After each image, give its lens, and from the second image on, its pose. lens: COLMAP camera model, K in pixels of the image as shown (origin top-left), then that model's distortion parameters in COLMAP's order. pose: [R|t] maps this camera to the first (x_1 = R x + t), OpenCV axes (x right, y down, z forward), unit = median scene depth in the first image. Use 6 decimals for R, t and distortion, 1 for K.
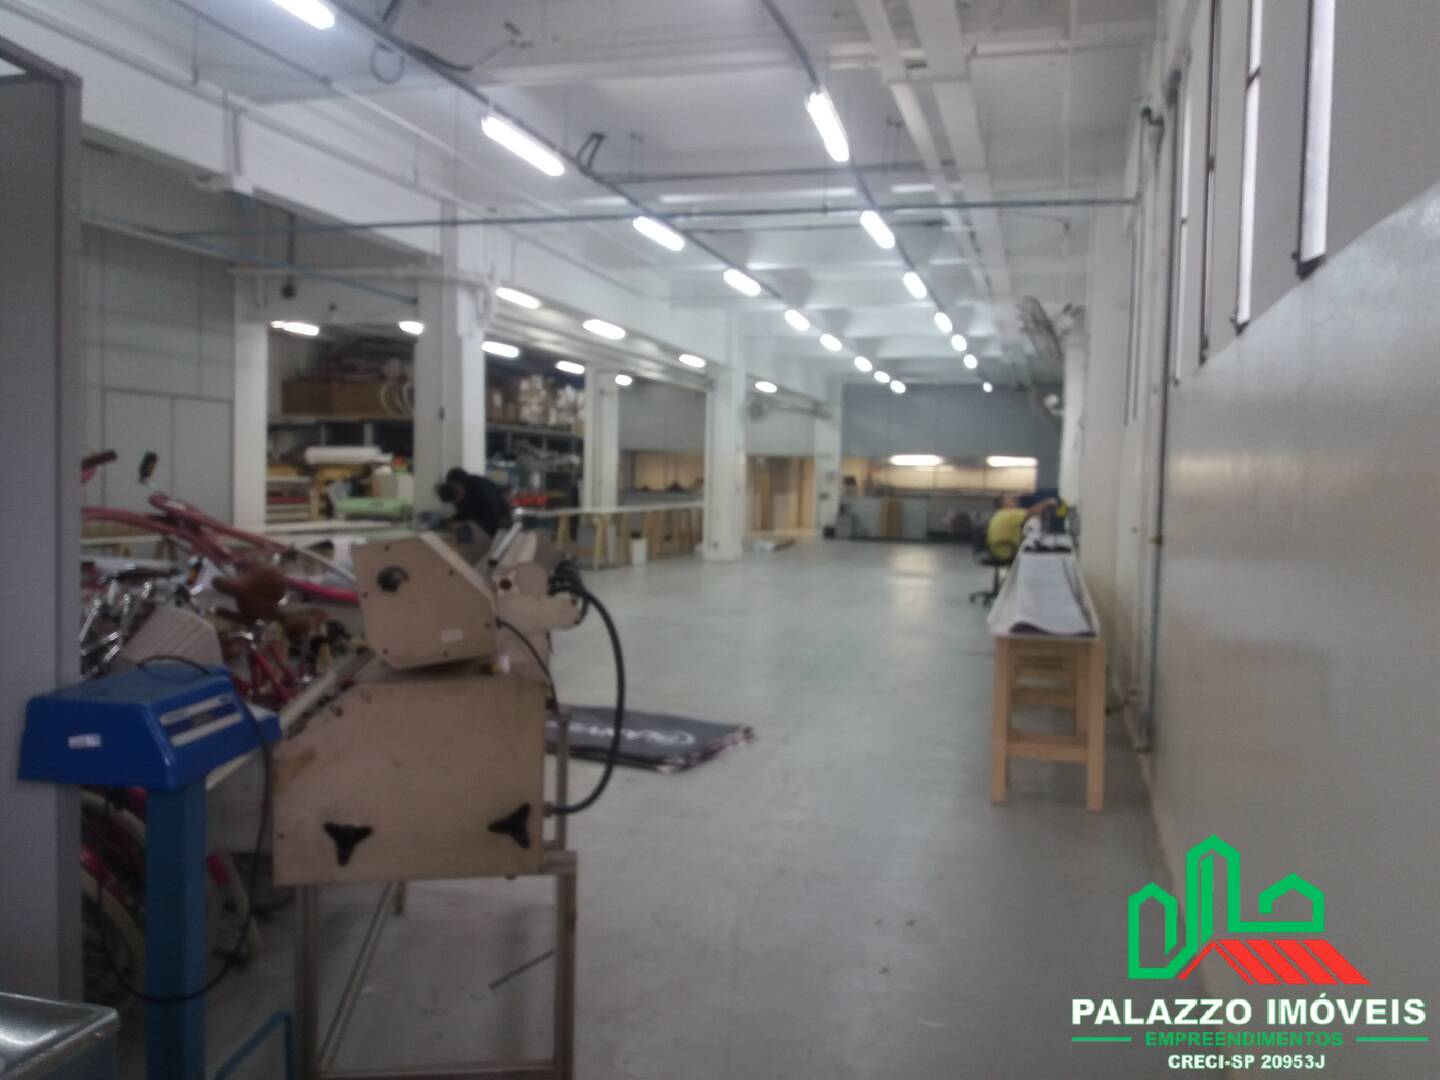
lens RADIAL K [[1163.5, 0, 720.0], [0, 1163.5, 540.0], [0, 0, 1]] dist [0.103122, -0.249683]
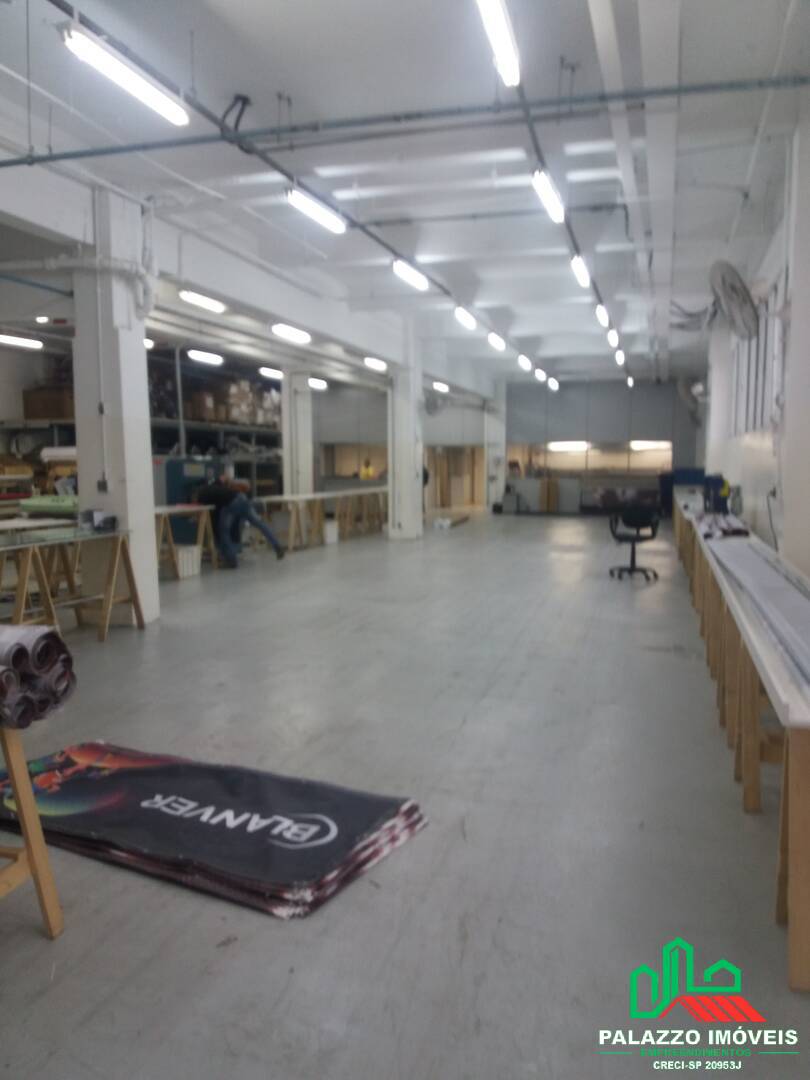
lens RADIAL K [[872.6, 0, 405.8], [0, 872.6, 564.0], [0, 0, 1]] dist [0.103122, -0.249683]
pose [[0.999674, -0.023475, -0.010078, 0.010519], [0.024045, 0.997860, 0.060801, -0.009334], [0.008629, -0.061024, 0.998099, 0.138302]]
